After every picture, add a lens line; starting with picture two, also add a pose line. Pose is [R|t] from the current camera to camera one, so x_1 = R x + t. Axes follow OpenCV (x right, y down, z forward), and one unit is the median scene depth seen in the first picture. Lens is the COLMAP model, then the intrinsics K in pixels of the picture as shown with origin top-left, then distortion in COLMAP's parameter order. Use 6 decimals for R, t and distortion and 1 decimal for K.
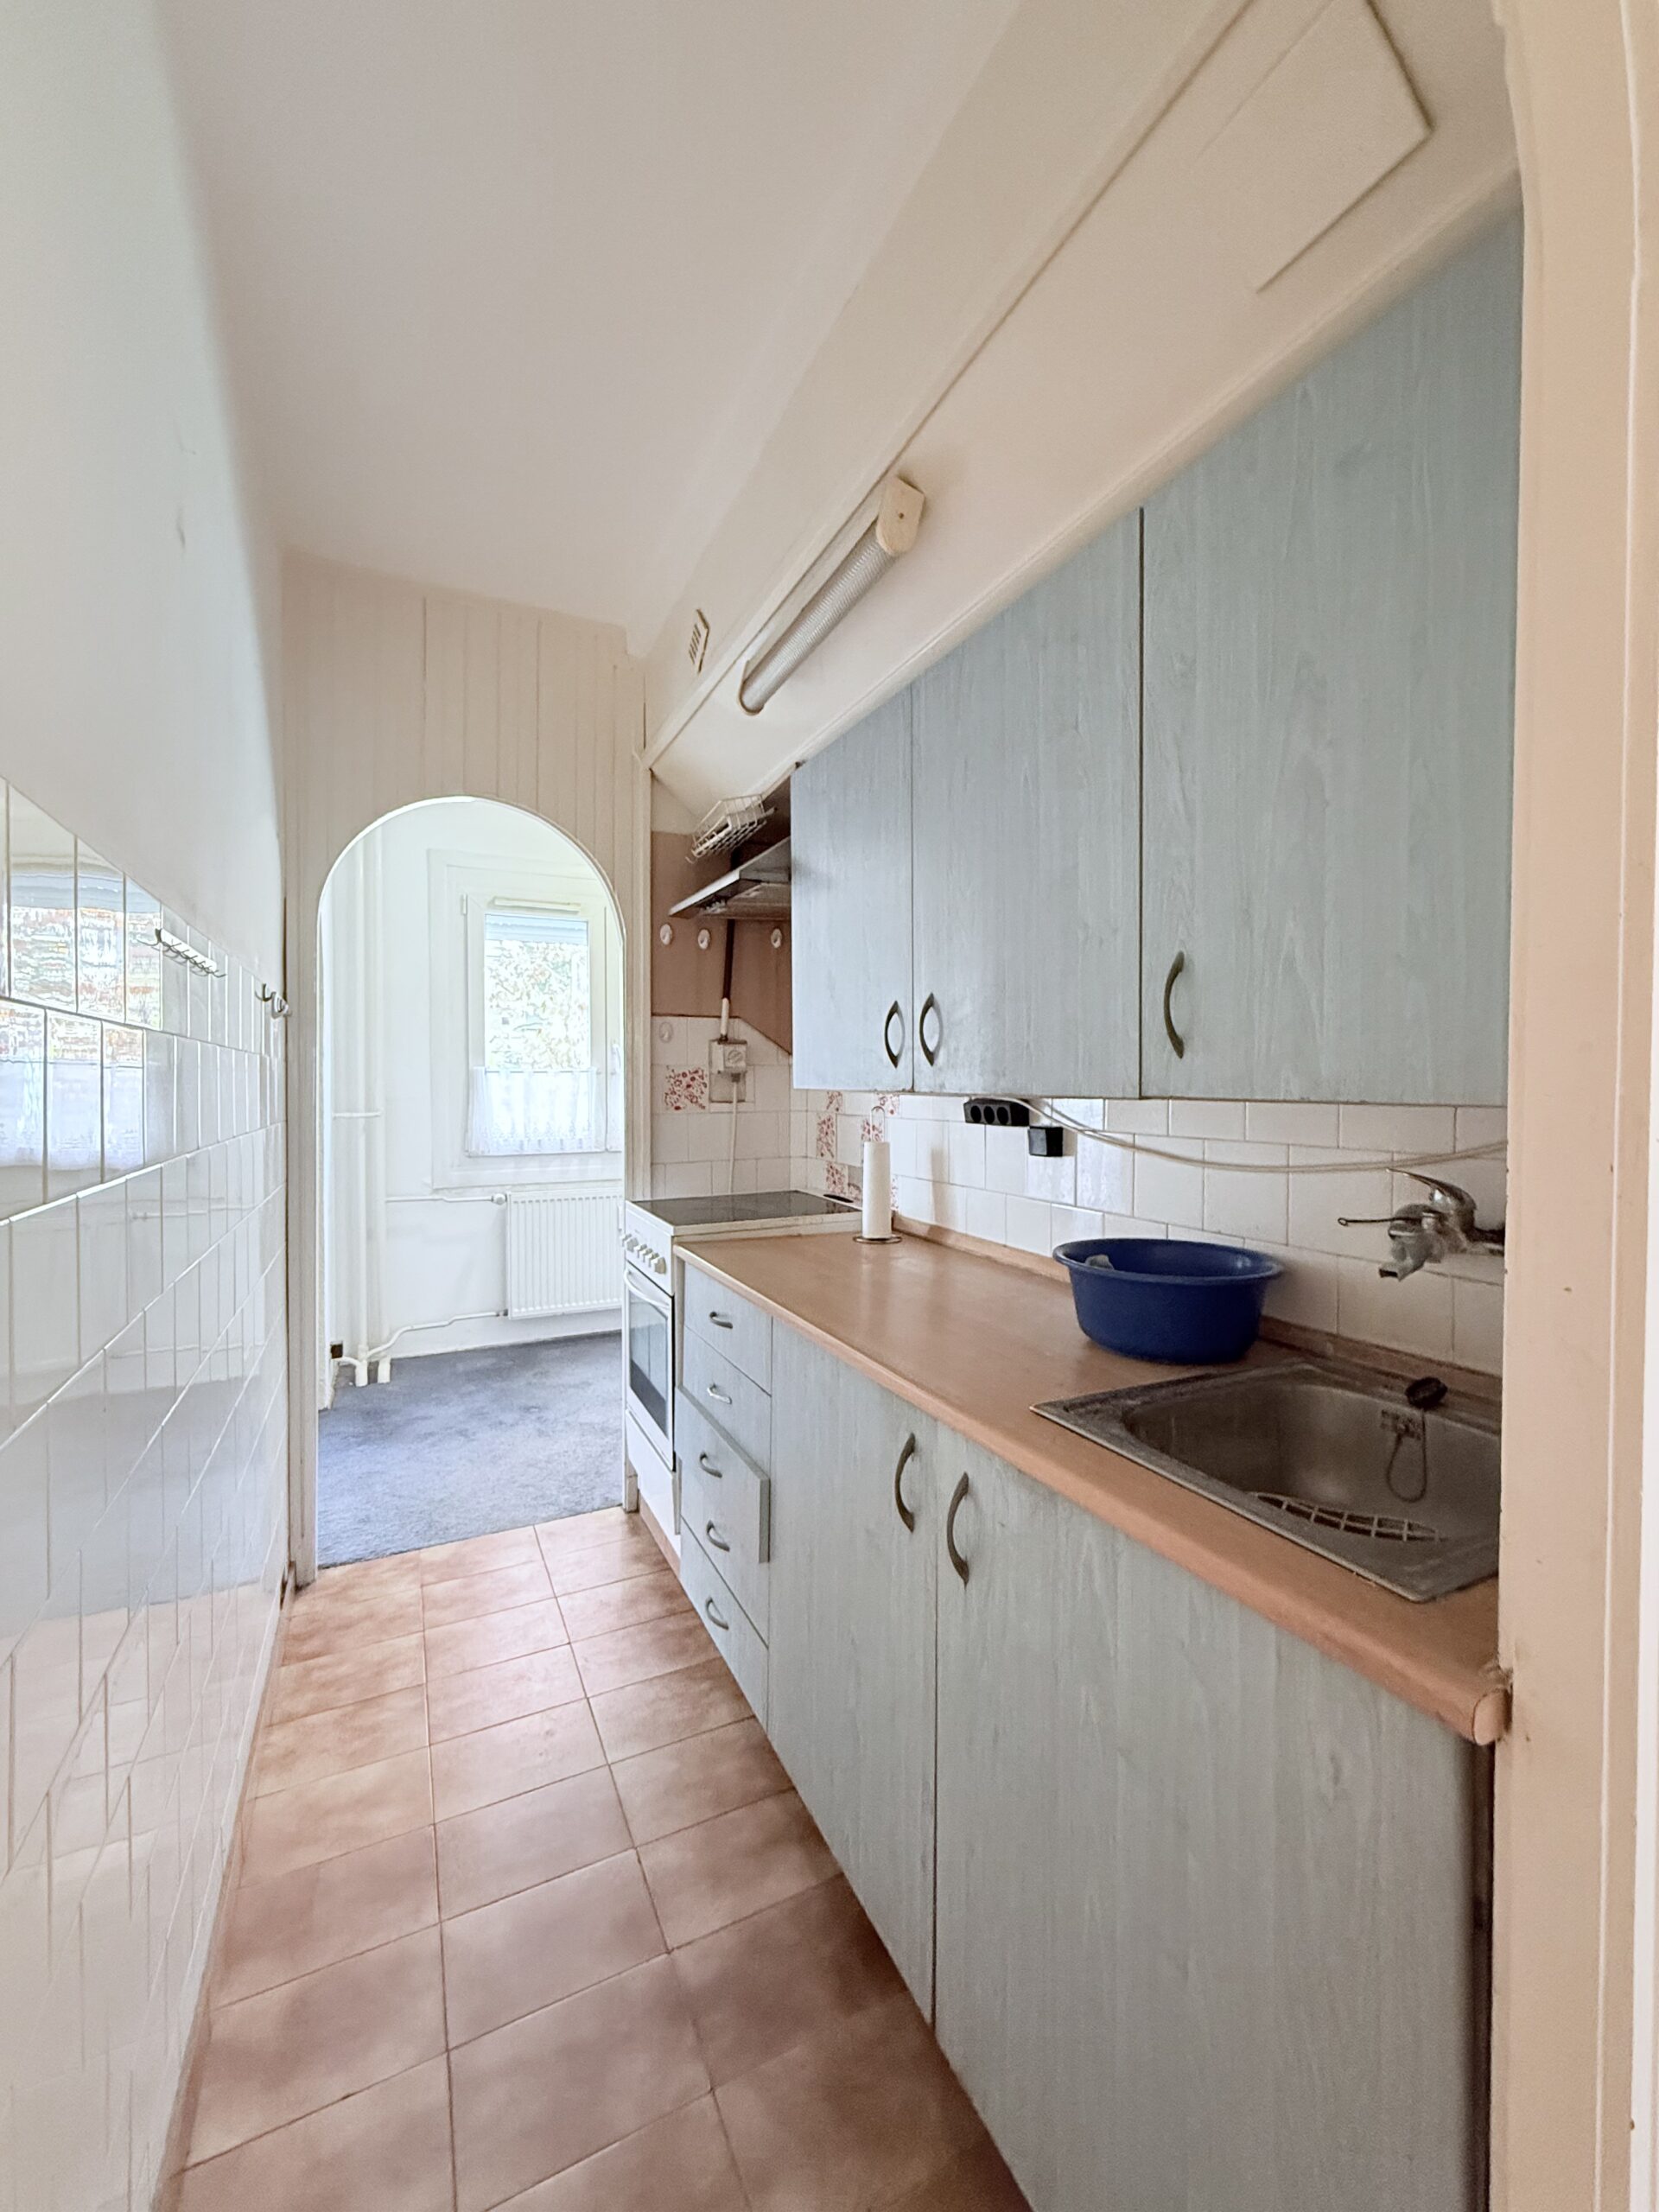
lens RADIAL K [[879.5, 0, 827.8], [0, 879.5, 1097.0], [0, 0, 1]] dist [-0.000145, 0.000473]
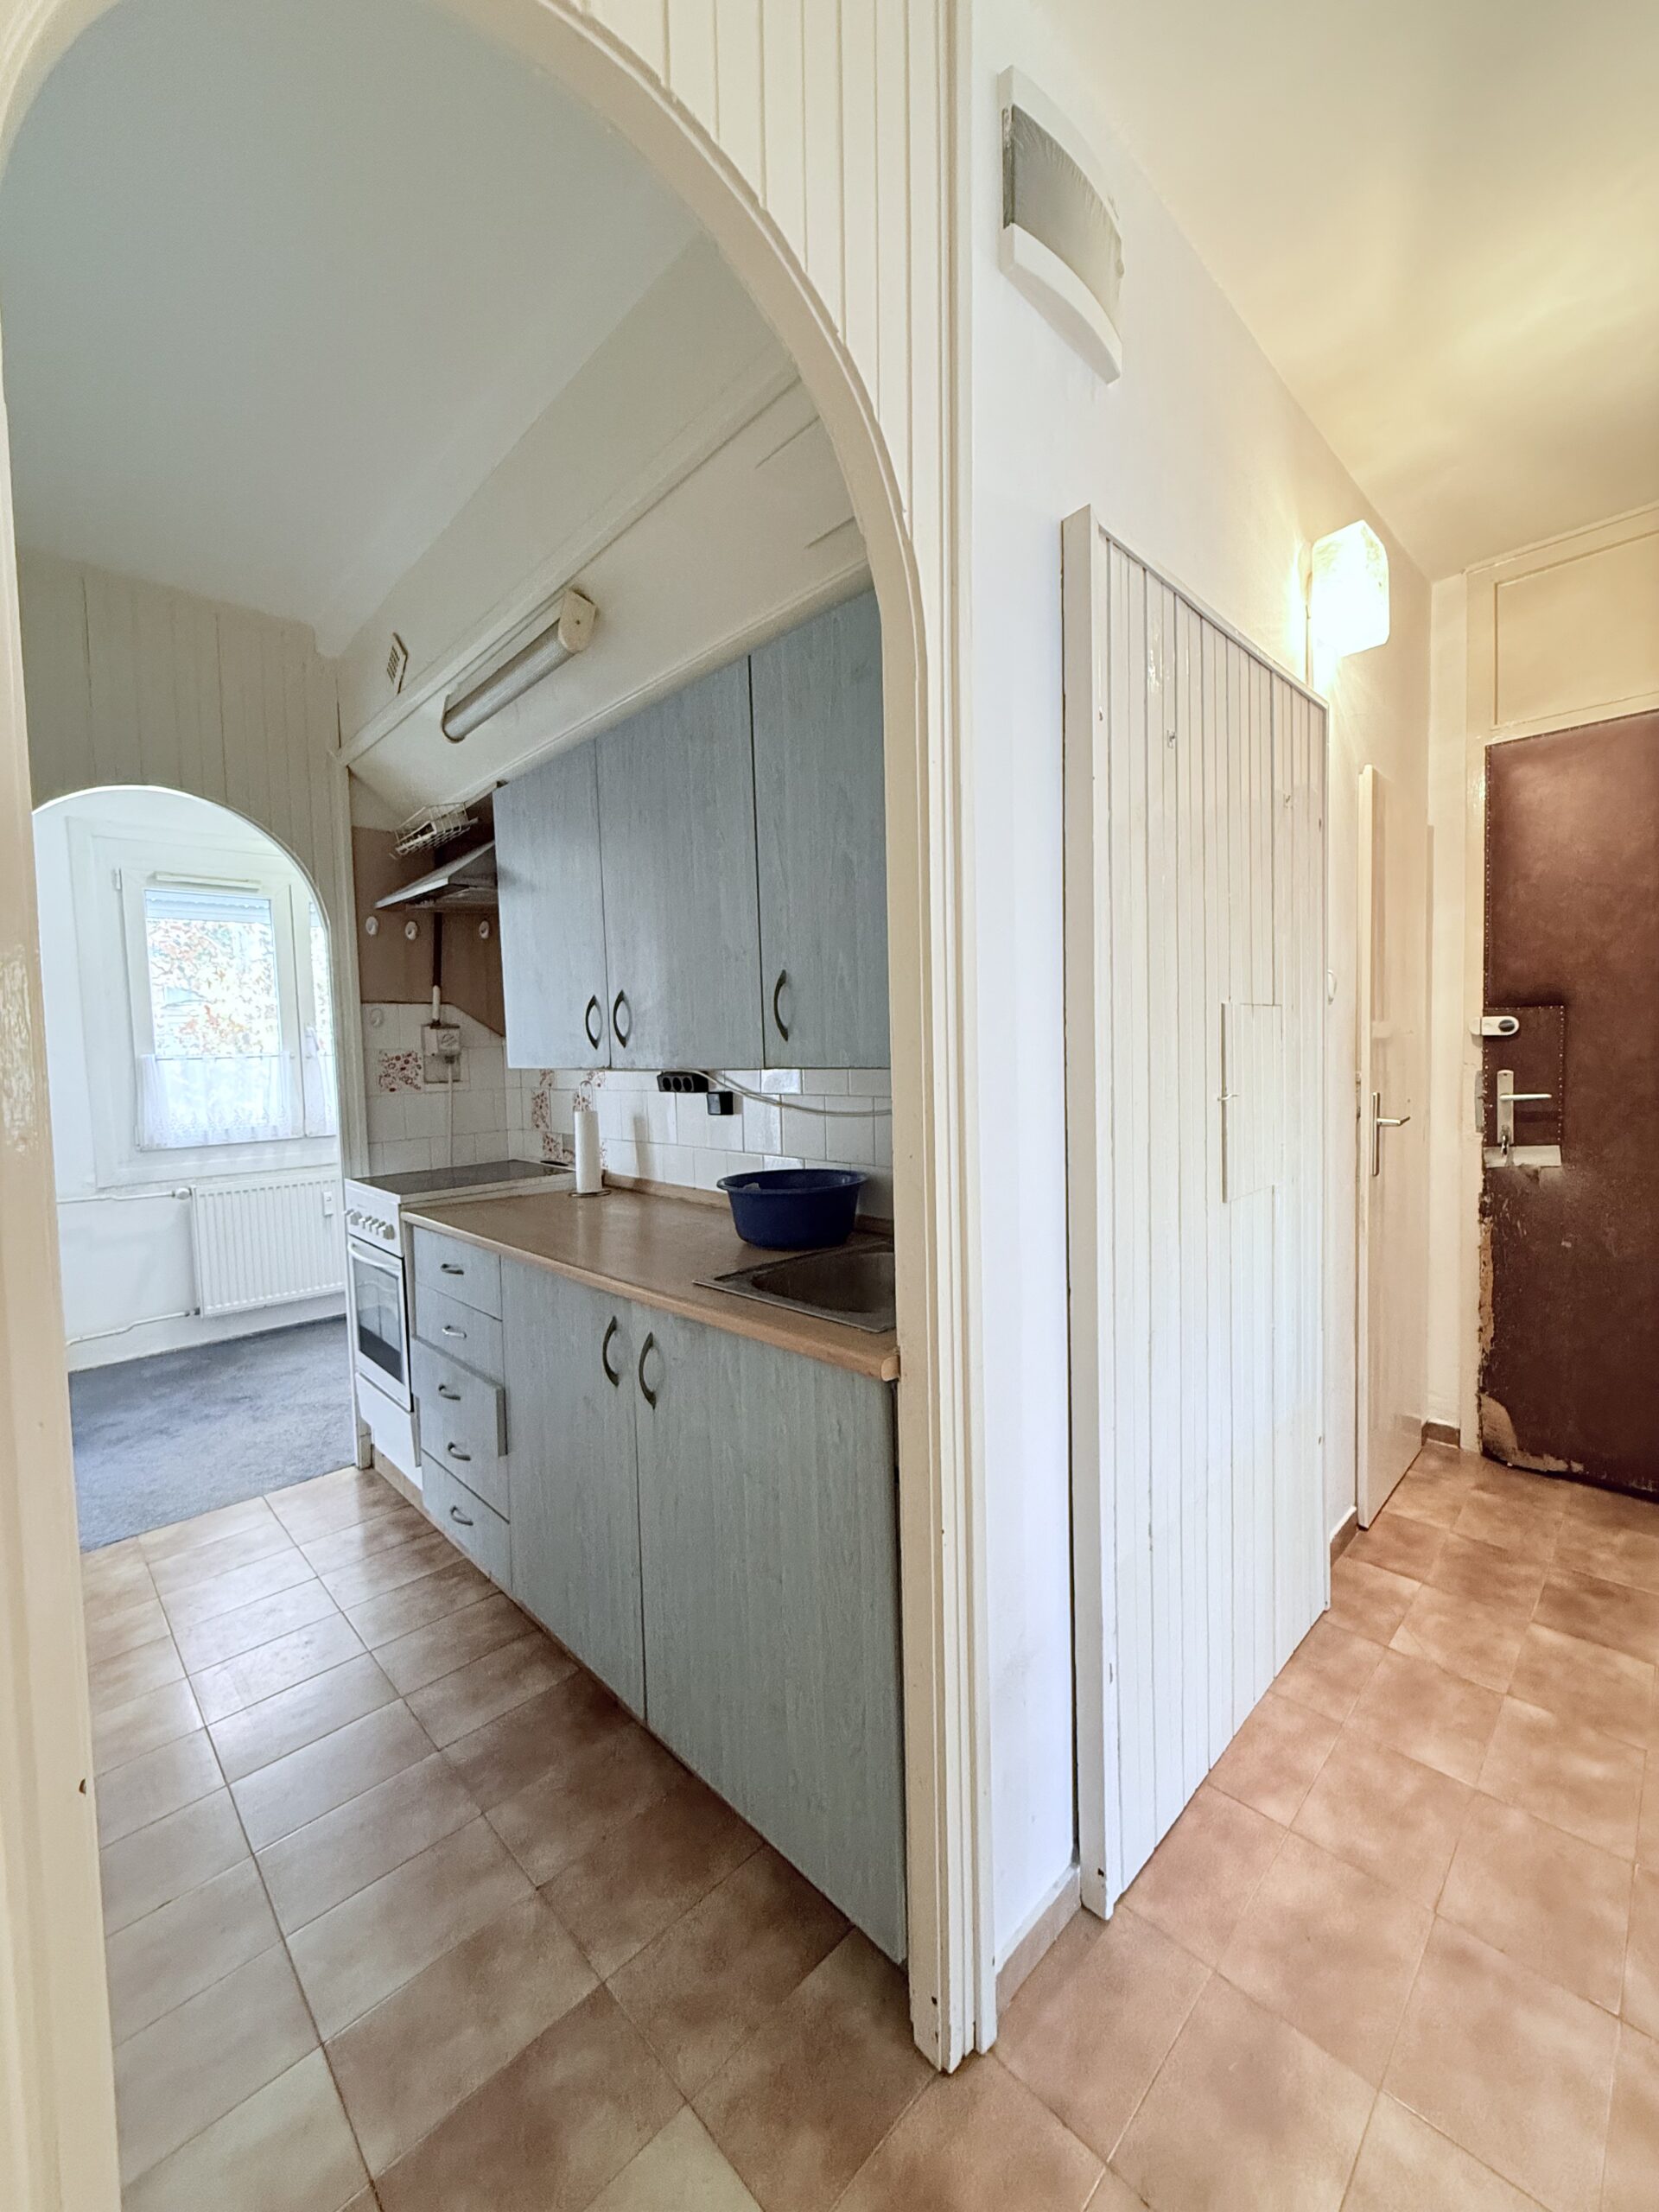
lens RADIAL K [[879.5, 0, 827.8], [0, 879.5, 1097.0], [0, 0, 1]] dist [-0.000145, 0.000473]
pose [[0.950606, -0.043930, 0.307276, 0.003008], [0.033666, 0.998686, 0.038629, -0.002583], [-0.308570, -0.026376, 0.950836, -0.219648]]
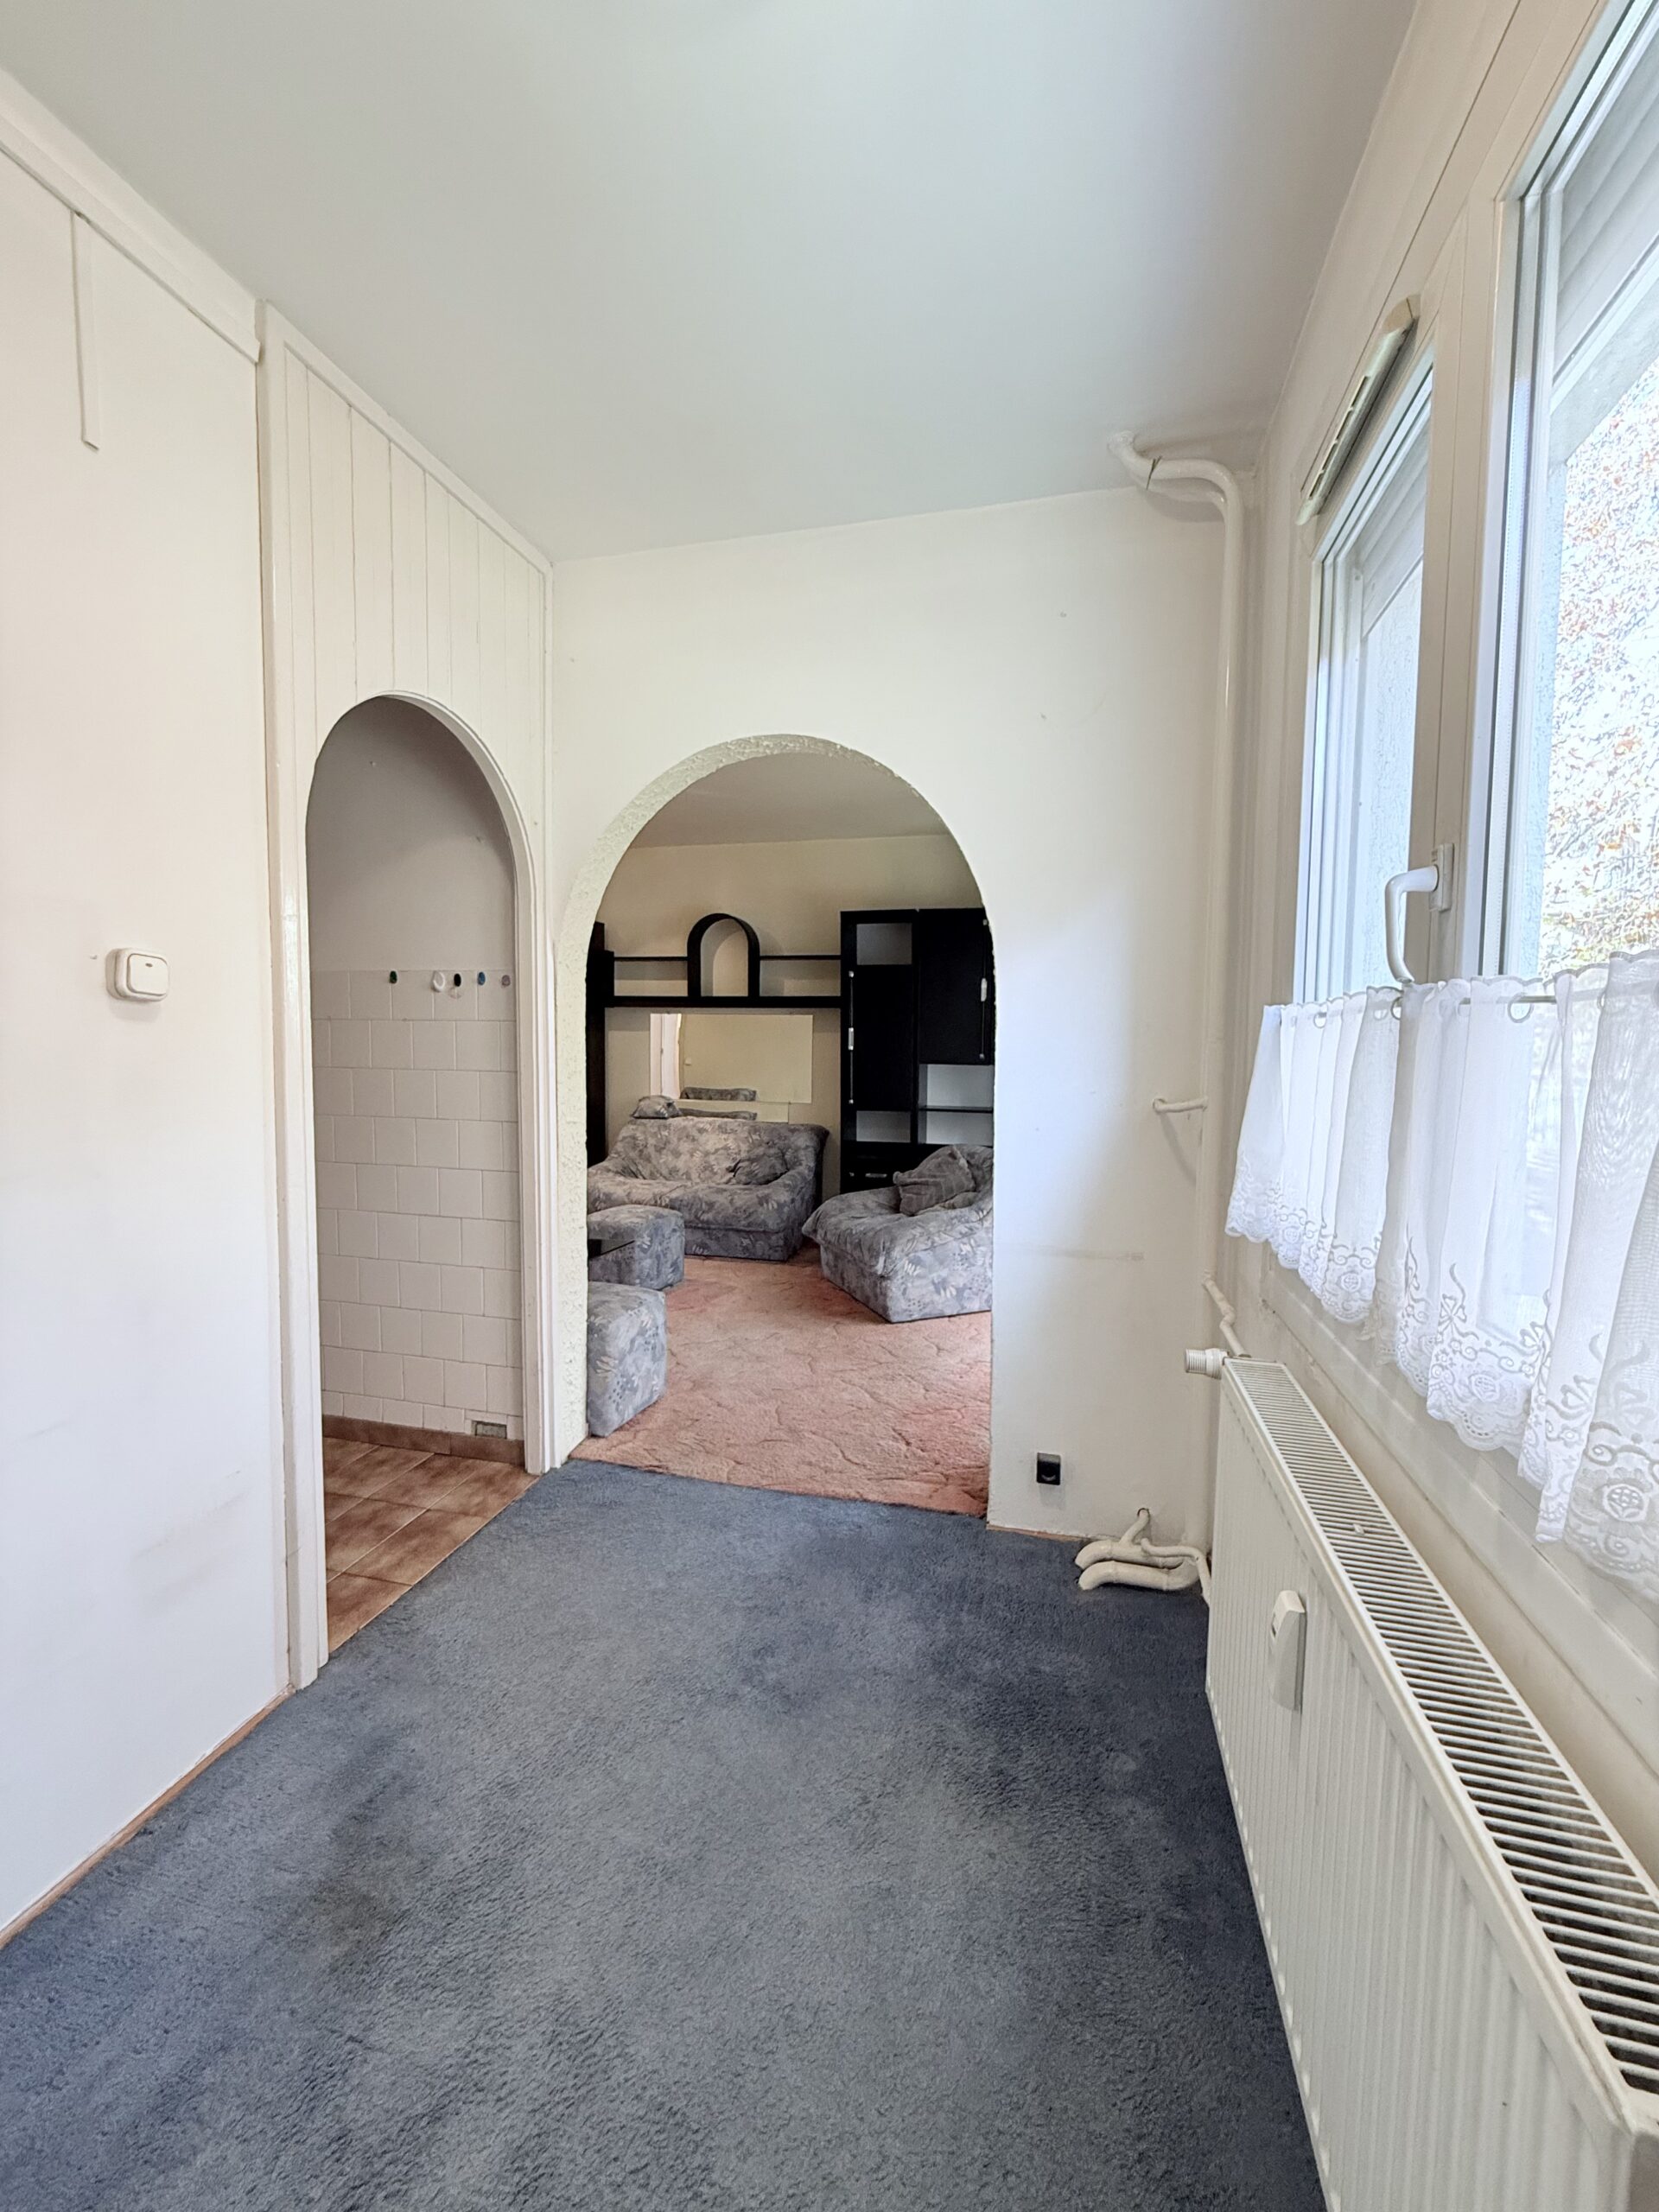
lens RADIAL K [[879.5, 0, 827.8], [0, 879.5, 1097.0], [0, 0, 1]] dist [-0.000145, 0.000473]
pose [[-0.646810, 0.043514, -0.761409, 0.019653], [-0.022305, 0.996865, 0.075918, -0.040729], [0.762325, 0.066088, -0.643811, 2.117497]]
